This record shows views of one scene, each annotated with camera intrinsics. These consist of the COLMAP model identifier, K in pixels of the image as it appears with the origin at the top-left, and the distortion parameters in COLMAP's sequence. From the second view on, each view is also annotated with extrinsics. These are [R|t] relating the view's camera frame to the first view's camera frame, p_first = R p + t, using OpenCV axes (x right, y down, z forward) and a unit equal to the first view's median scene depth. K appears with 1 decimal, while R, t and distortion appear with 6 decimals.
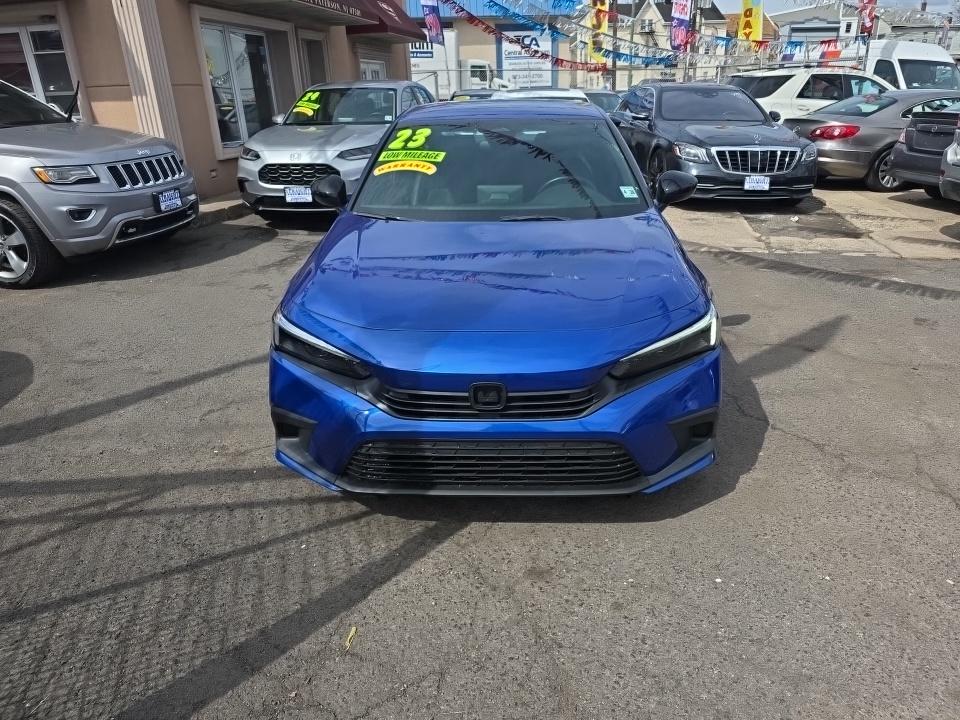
lens RADIAL K [[654.2, 0, 486.4], [0, 654.2, 358.9], [0, 0, 1]] dist [0.046049, -0.038652]
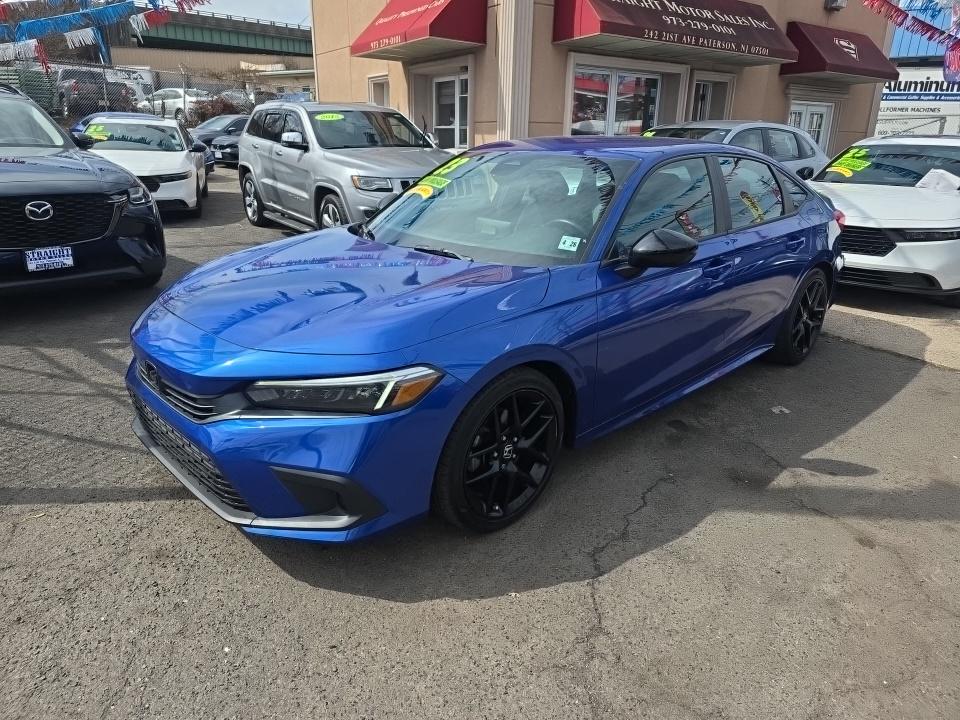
lens RADIAL K [[654.2, 0, 486.4], [0, 654.2, 358.9], [0, 0, 1]] dist [0.046049, -0.038652]
pose [[0.706096, 0.258863, -0.659104, 0.687974], [-0.298425, 0.952874, 0.054539, -0.120786], [0.642161, 0.158183, 0.750072, 0.314234]]
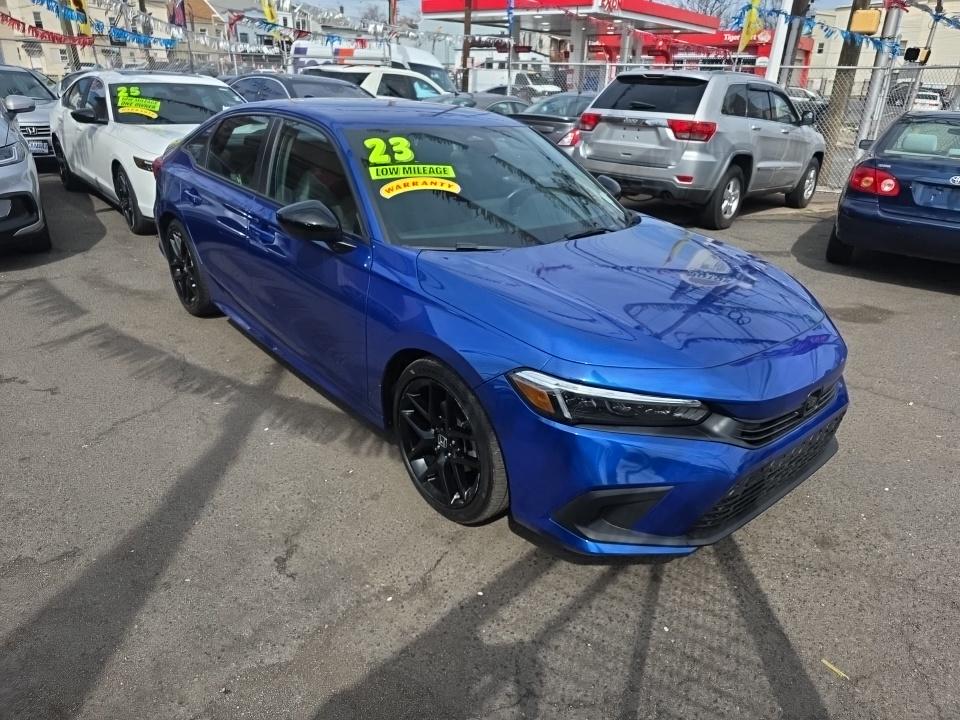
lens RADIAL K [[654.2, 0, 486.4], [0, 654.2, 358.9], [0, 0, 1]] dist [0.046049, -0.038652]
pose [[0.708679, -0.226651, 0.668134, -0.657028], [0.212449, 0.971595, 0.104252, -0.144152], [-0.672785, 0.068063, 0.736701, 0.336751]]
